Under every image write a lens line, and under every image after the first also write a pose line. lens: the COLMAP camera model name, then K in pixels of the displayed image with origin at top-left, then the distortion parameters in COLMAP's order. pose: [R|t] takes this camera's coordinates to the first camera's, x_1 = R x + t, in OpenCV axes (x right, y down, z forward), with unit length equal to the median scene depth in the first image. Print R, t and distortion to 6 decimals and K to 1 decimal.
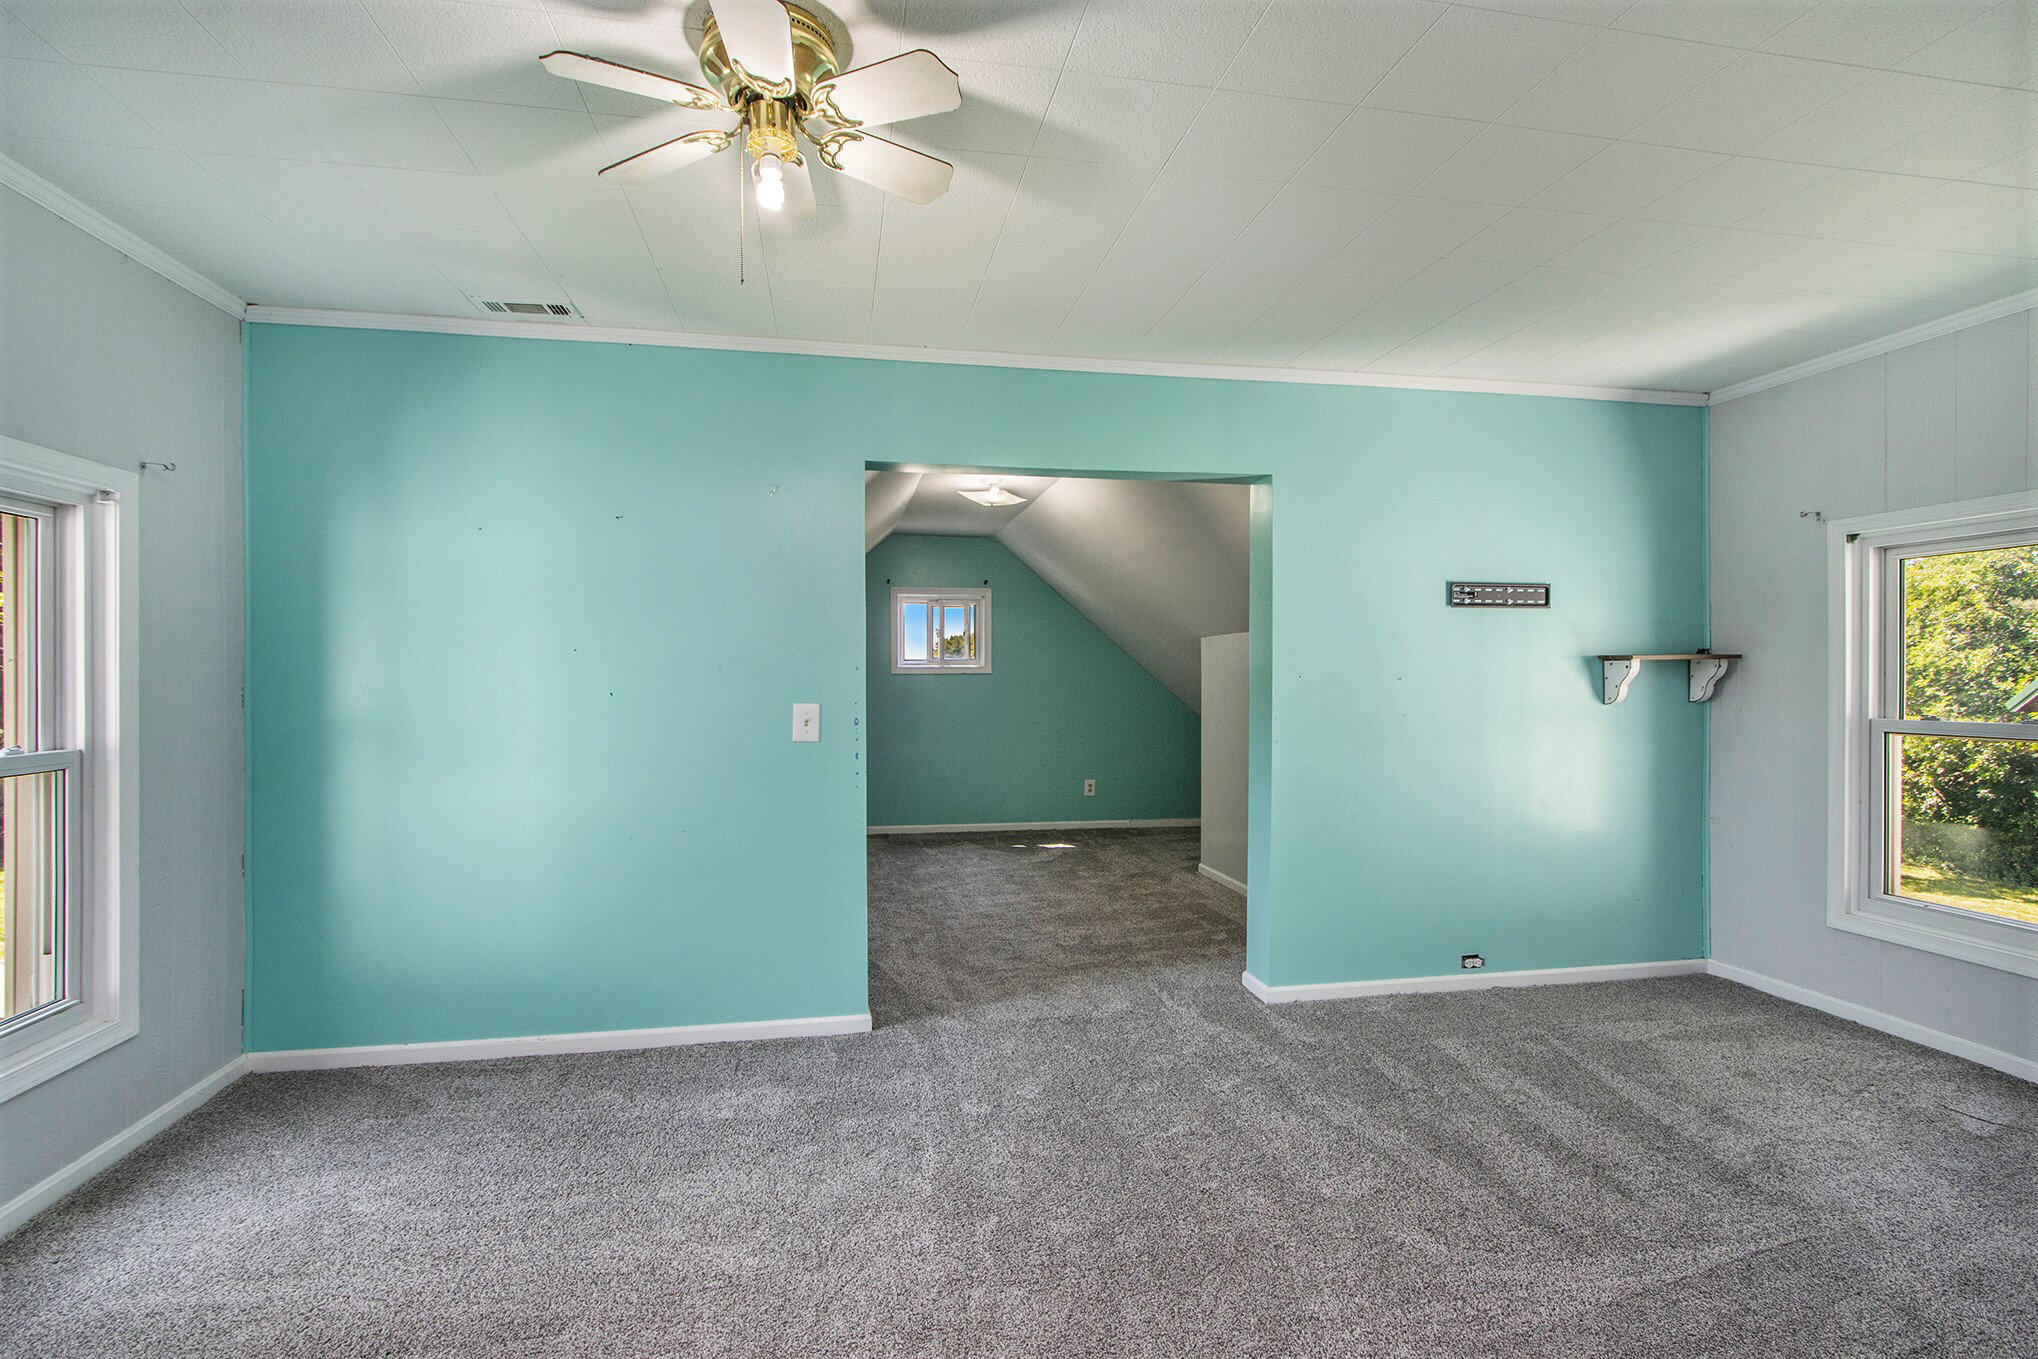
lens RADIAL K [[962.5, 0, 1019.0], [0, 962.5, 679.5], [0, 0, 1]] dist [-0.026363, 0.000173]
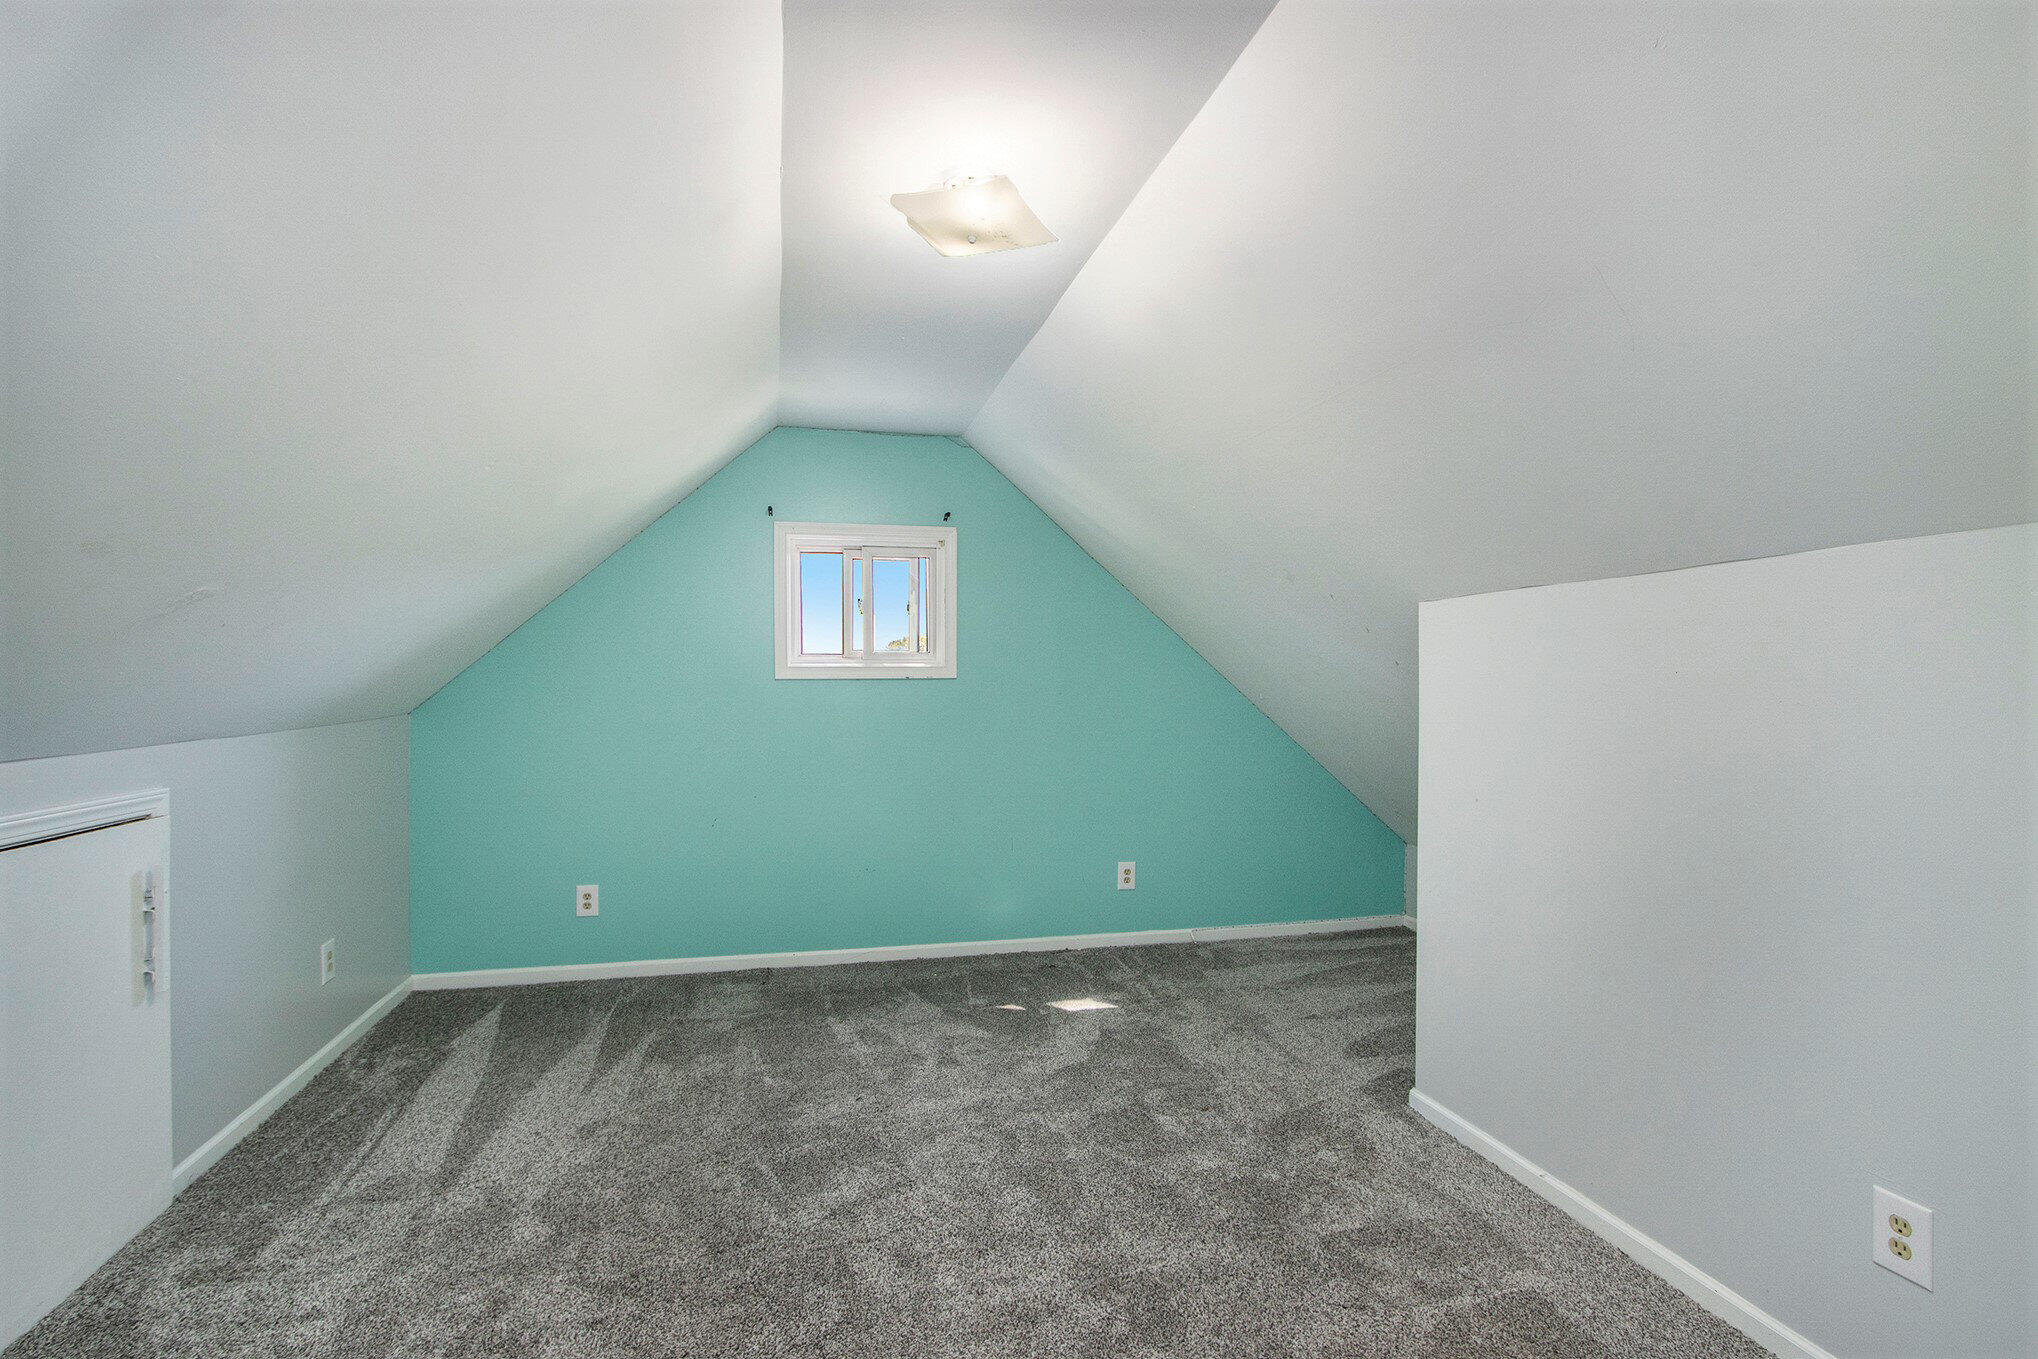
lens RADIAL K [[962.5, 0, 1019.0], [0, 962.5, 679.5], [0, 0, 1]] dist [-0.026363, 0.000173]
pose [[0.998691, 0.001520, 0.051124, -0.021717], [-0.001562, 0.999998, 0.000797, -0.005984], [-0.051123, -0.000876, 0.998692, 0.447184]]
